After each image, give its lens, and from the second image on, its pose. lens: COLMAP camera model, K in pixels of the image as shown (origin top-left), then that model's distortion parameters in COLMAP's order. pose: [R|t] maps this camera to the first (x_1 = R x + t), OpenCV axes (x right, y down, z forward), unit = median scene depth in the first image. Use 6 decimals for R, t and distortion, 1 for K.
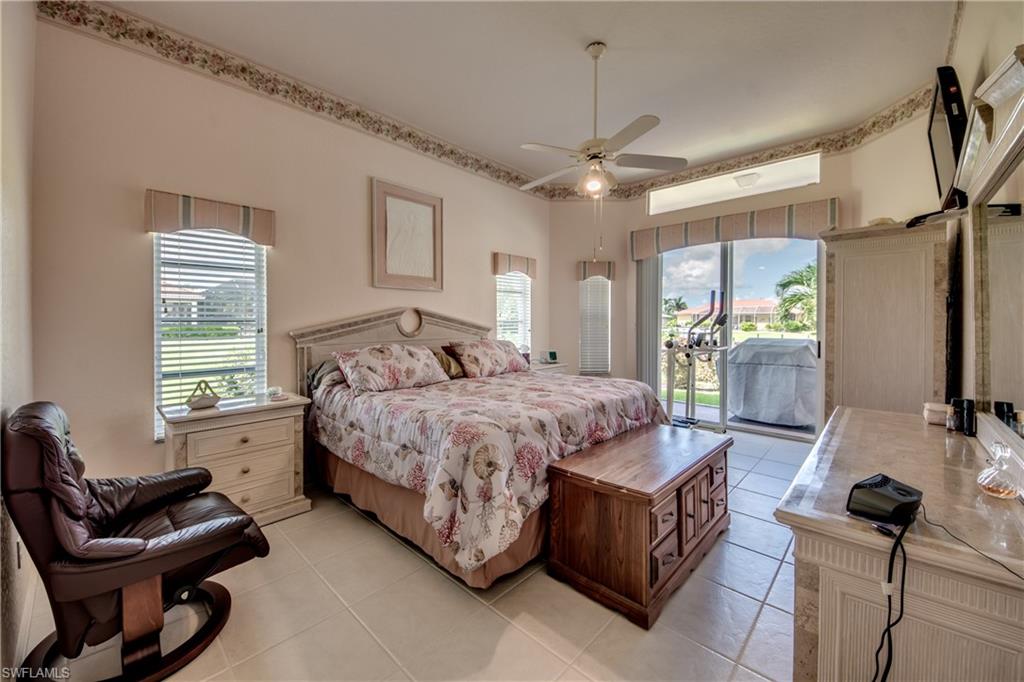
lens RADIAL K [[396.1, 0, 516.7], [0, 396.1, 324.2], [0, 0, 1]] dist [-0.026970, -0.000021]
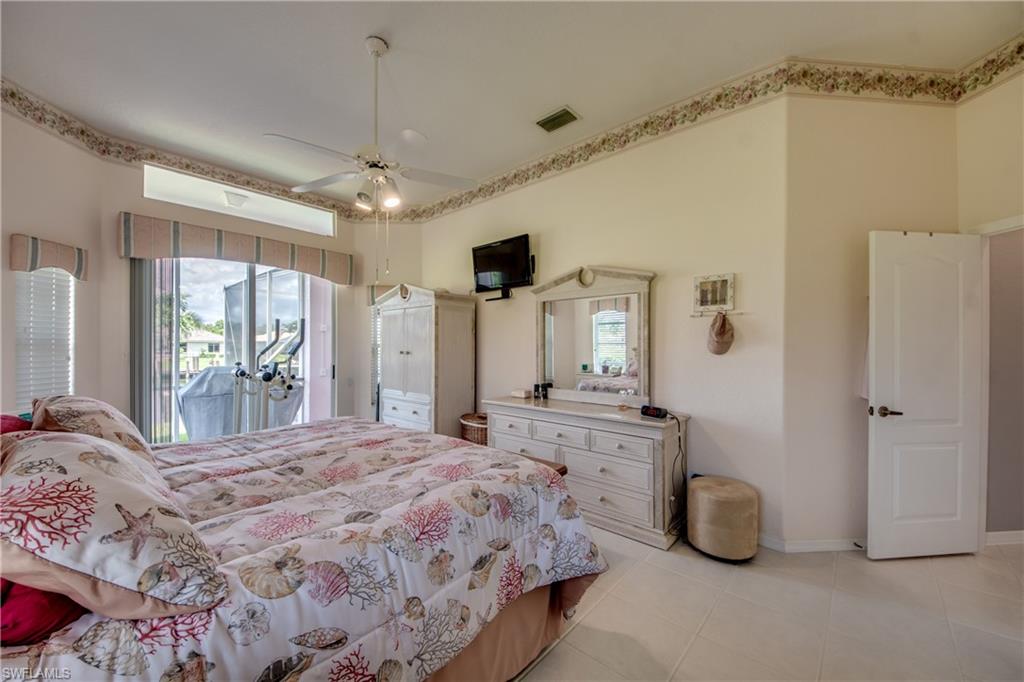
lens RADIAL K [[378.9, 0, 507.9], [0, 378.9, 346.5], [0, 0, 1]] dist [-0.013856, -0.000171]
pose [[-0.024205, 0.000933, 0.999707, -0.357004], [0.002646, 0.999996, -0.000869, -0.010627], [-0.999704, 0.002624, -0.024207, 0.395499]]
